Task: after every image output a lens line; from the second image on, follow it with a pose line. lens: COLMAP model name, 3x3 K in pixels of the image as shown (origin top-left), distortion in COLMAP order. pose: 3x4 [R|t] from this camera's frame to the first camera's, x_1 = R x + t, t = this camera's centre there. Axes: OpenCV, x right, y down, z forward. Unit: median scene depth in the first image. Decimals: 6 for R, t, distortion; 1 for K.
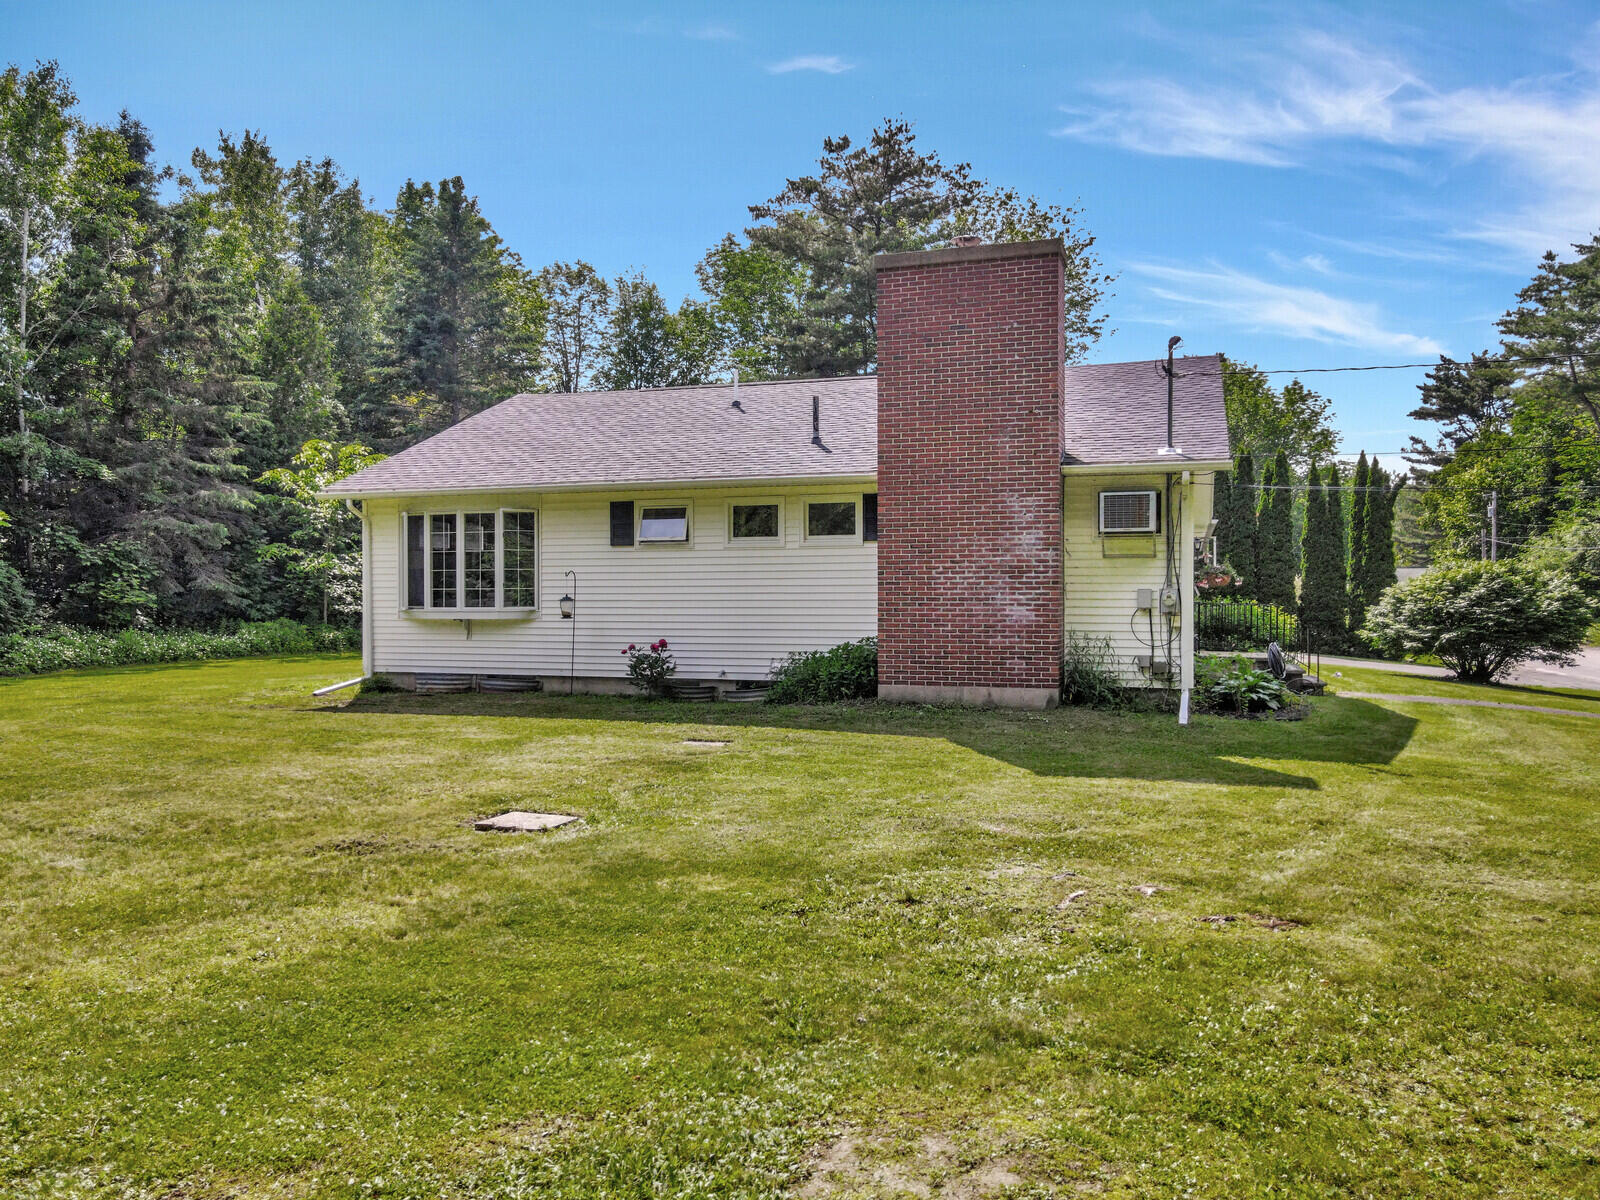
lens RADIAL K [[1184.1, 0, 800.0], [0, 1184.1, 600.0], [0, 0, 1]] dist [0.001794, 0.000177]
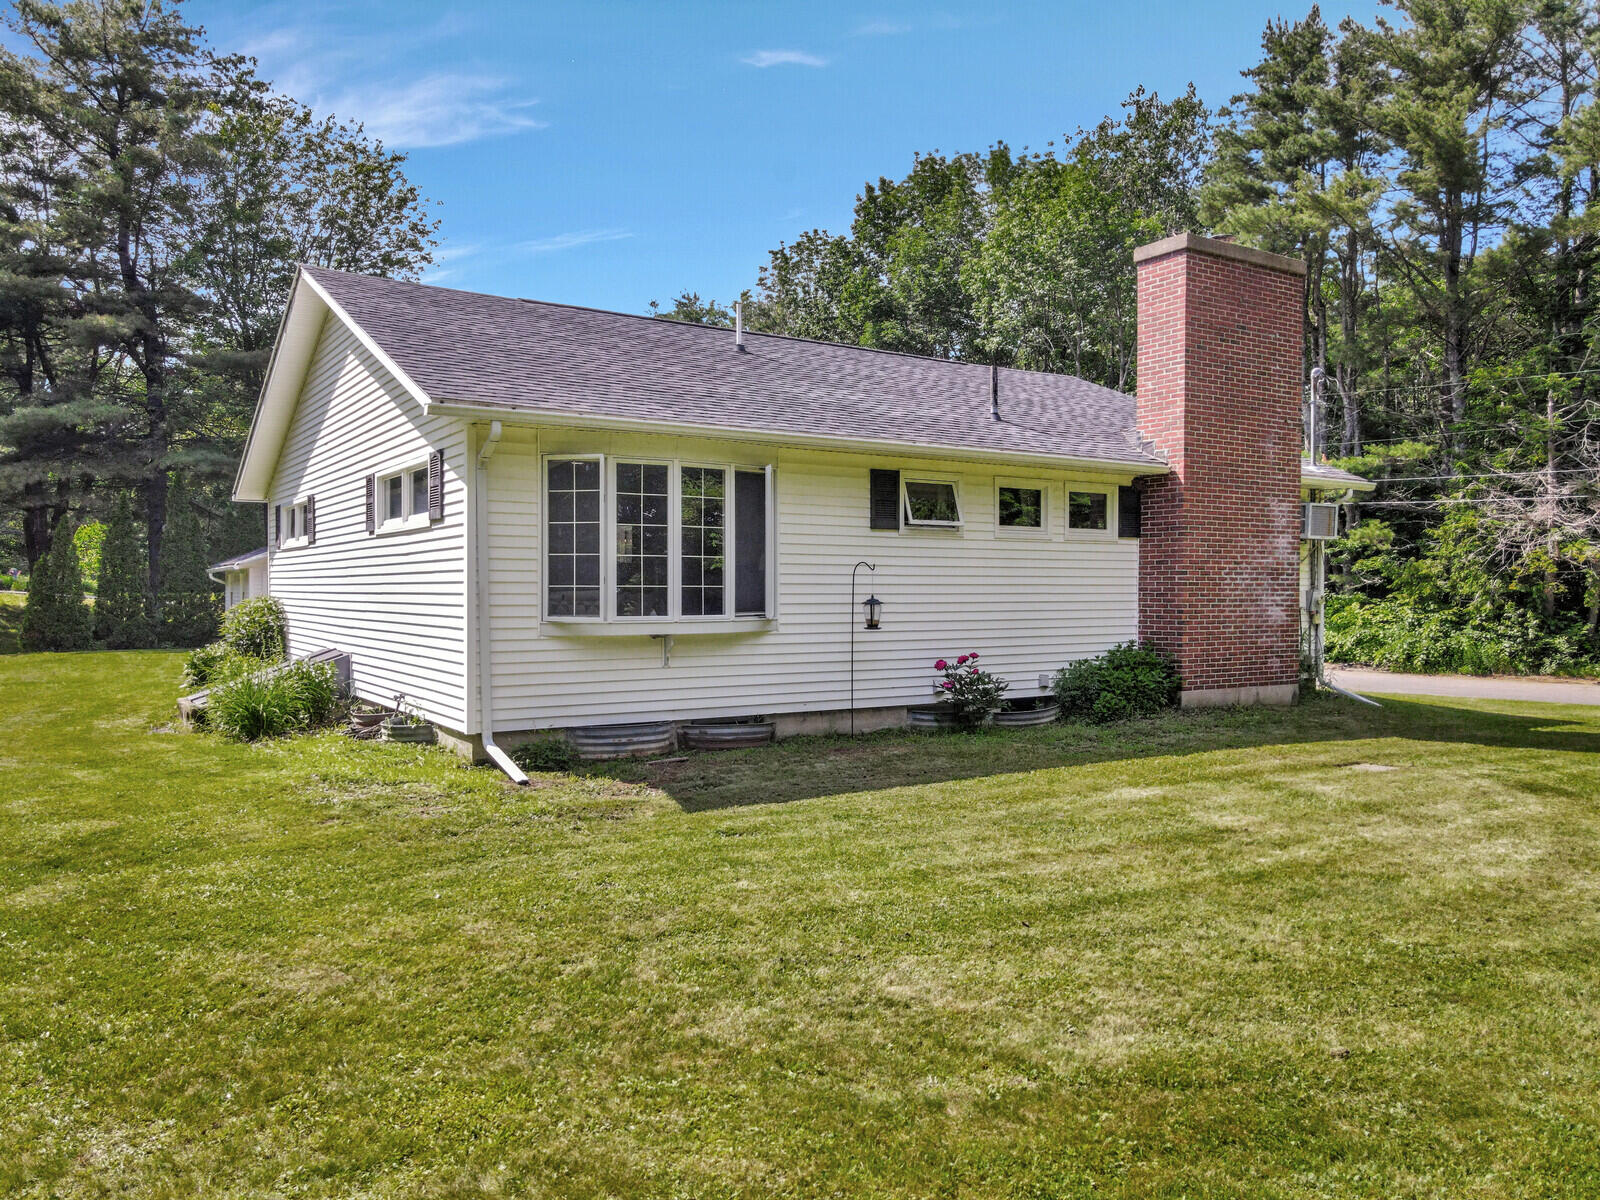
lens RADIAL K [[1184.1, 0, 800.0], [0, 1184.1, 600.0], [0, 0, 1]] dist [0.001794, 0.000177]
pose [[0.642522, -0.002965, 0.766262, -0.773298], [0.000581, 0.999994, 0.003382, -0.004100], [-0.766267, -0.001728, 0.642520, 0.570224]]
